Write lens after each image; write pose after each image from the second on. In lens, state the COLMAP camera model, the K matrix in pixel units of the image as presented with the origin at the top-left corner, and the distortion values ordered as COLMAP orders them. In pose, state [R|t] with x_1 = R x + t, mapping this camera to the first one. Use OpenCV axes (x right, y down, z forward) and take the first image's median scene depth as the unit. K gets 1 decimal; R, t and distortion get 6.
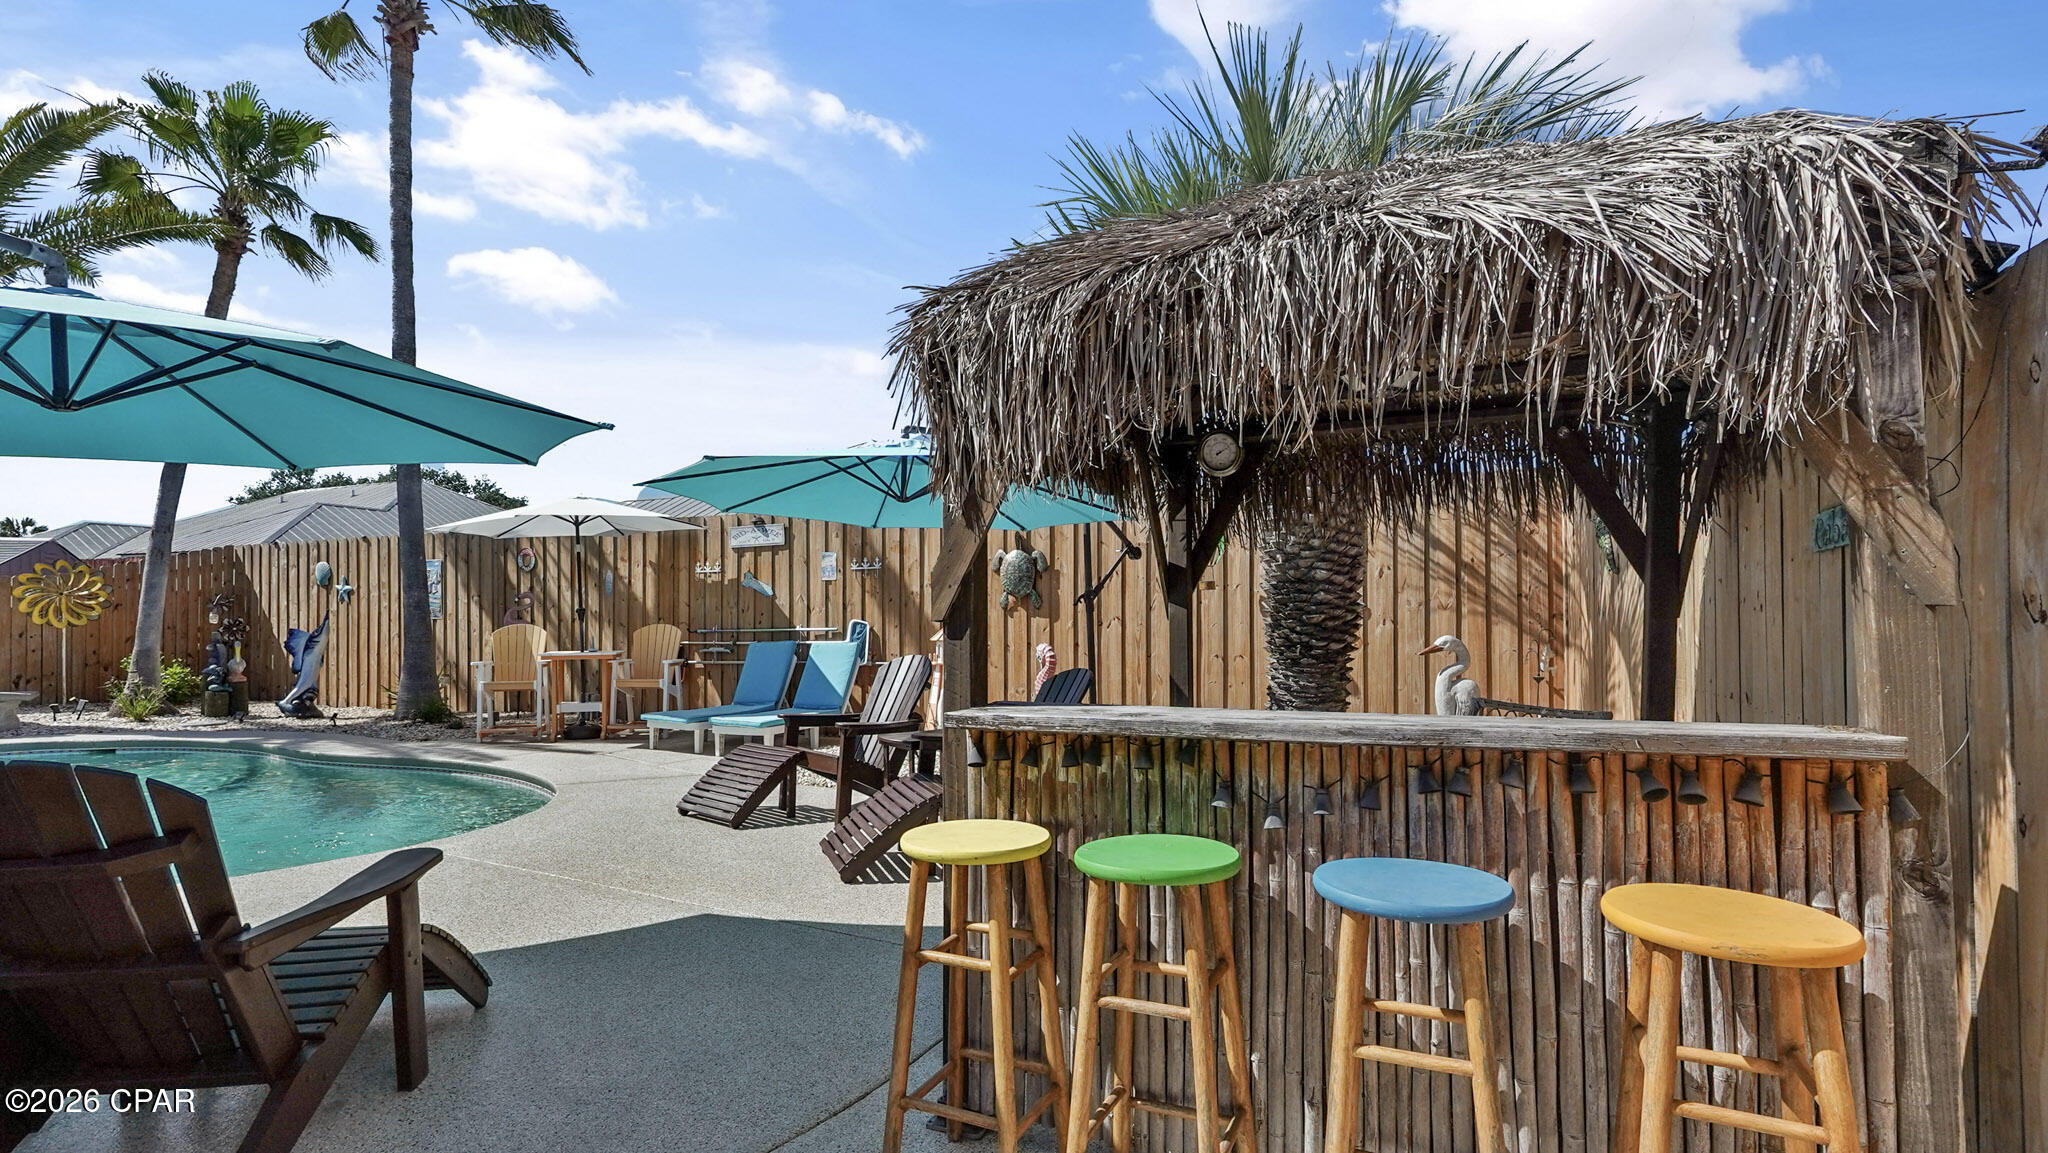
lens RADIAL K [[935.6, 0, 1003.4], [0, 935.6, 610.3], [0, 0, 1]] dist [-0.000327, 0.000330]
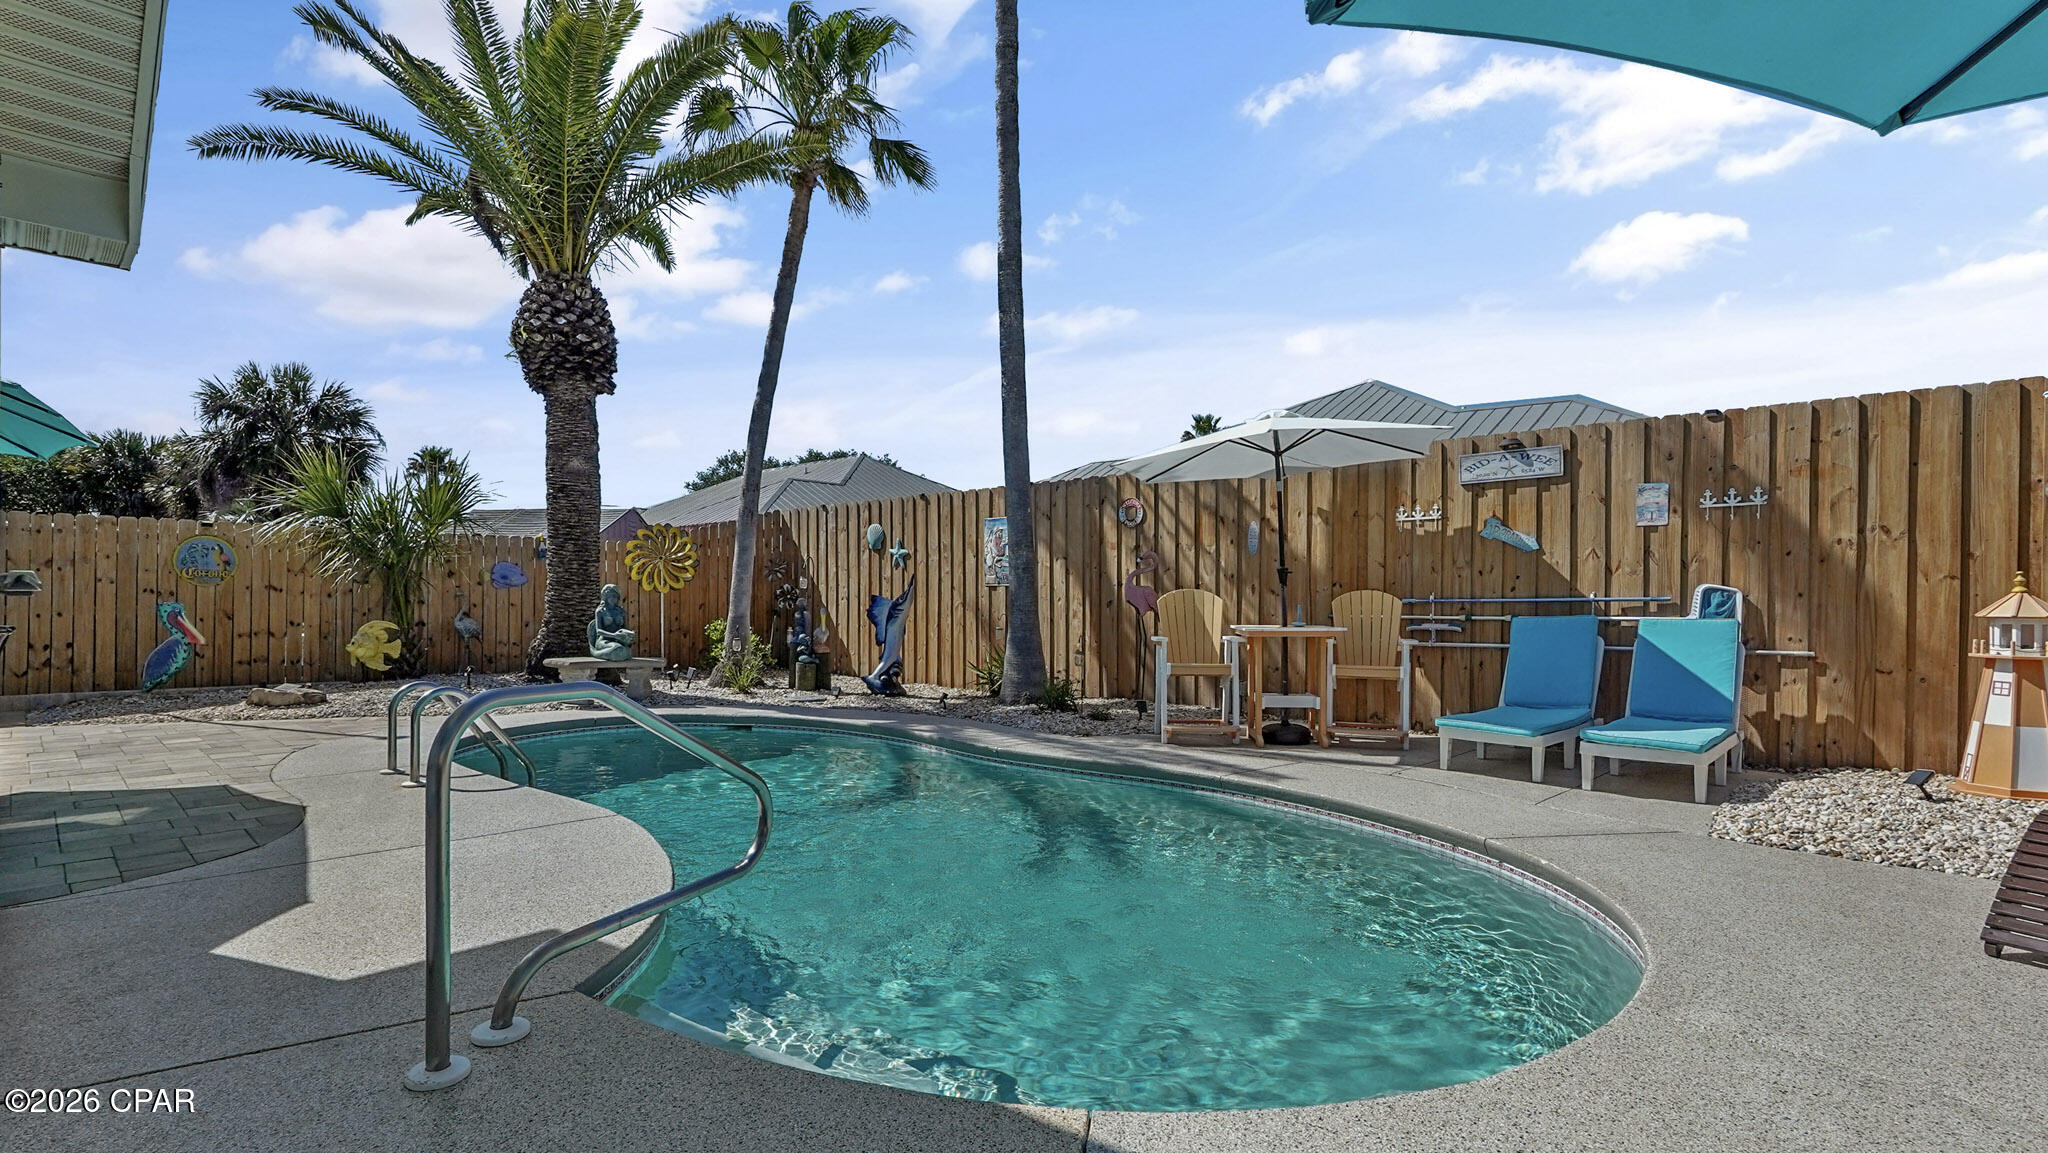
lens RADIAL K [[959.4, 0, 1018.1], [0, 959.4, 604.8], [0, 0, 1]] dist [0.000400, 0.000233]
pose [[0.945069, 0.009628, -0.326729, -0.357818], [-0.004128, 0.999838, 0.017521, 0.013134], [0.326845, -0.015210, 0.944956, 0.189801]]
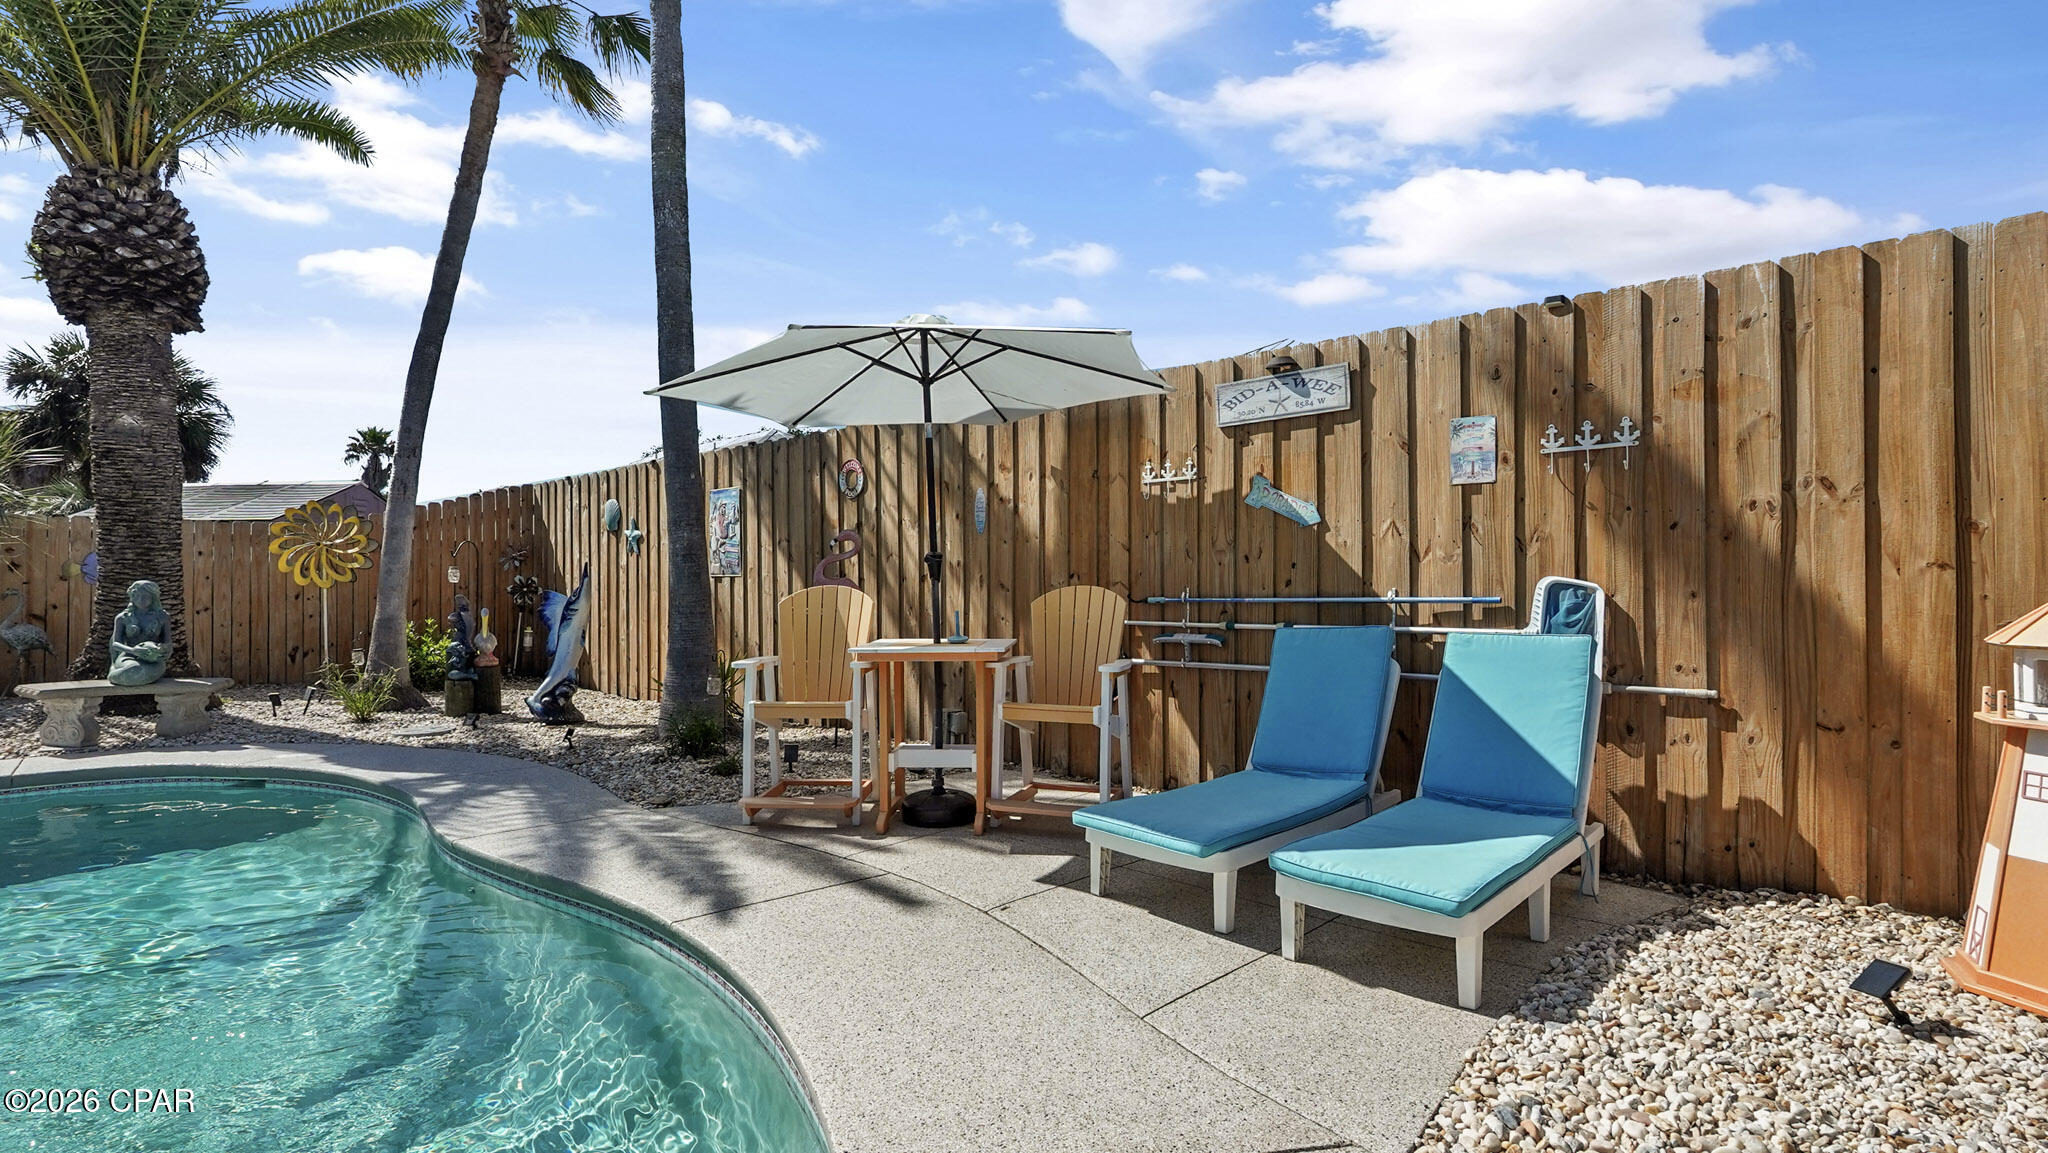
lens RADIAL K [[965.9, 0, 1022.4], [0, 965.9, 569.1], [0, 0, 1]] dist [-0.003278, 0.000308]
pose [[0.946653, -0.003127, -0.322240, -0.219562], [0.003590, 0.999993, 0.000841, 0.004994], [0.322235, -0.001953, 0.946658, 0.479983]]
